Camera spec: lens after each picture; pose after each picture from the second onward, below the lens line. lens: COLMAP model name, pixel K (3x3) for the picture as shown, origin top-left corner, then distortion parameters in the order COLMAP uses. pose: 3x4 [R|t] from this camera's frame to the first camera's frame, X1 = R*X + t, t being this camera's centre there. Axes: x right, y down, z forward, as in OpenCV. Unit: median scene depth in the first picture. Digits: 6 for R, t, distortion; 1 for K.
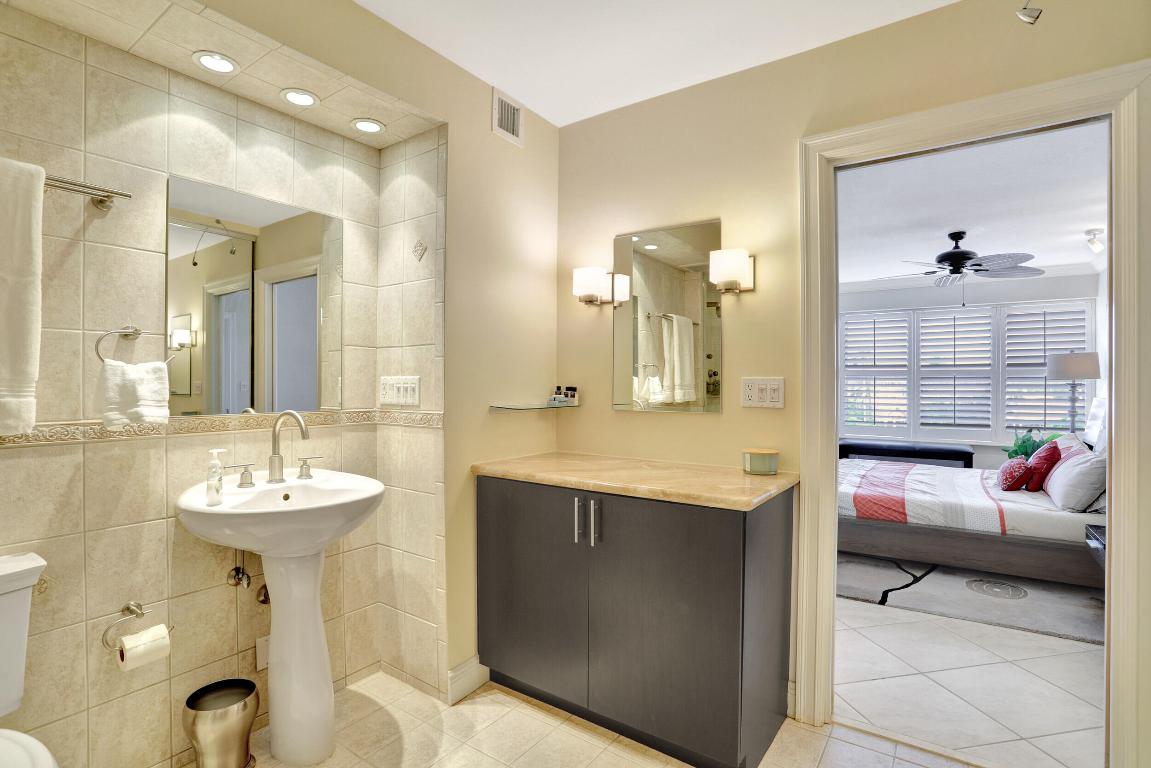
lens RADIAL K [[566.3, 0, 575.0], [0, 566.3, 381.4], [0, 0, 1]] dist [-0.031080, -0.000581]
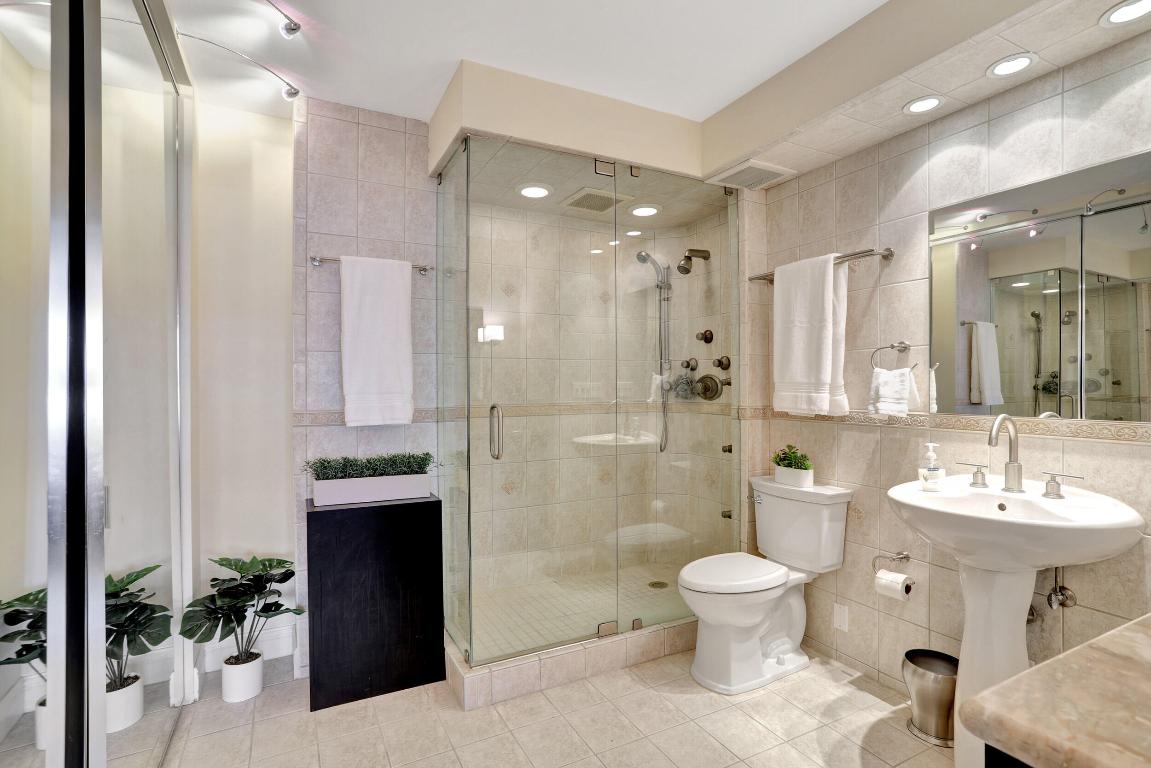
lens RADIAL K [[566.3, 0, 578.2], [0, 566.3, 387.5], [0, 0, 1]] dist [-0.031080, -0.000581]
pose [[-0.491872, 0.003560, -0.870660, 0.646779], [0.006065, 0.999981, 0.000662, 0.003112], [0.870646, -0.004955, -0.491885, 0.865212]]
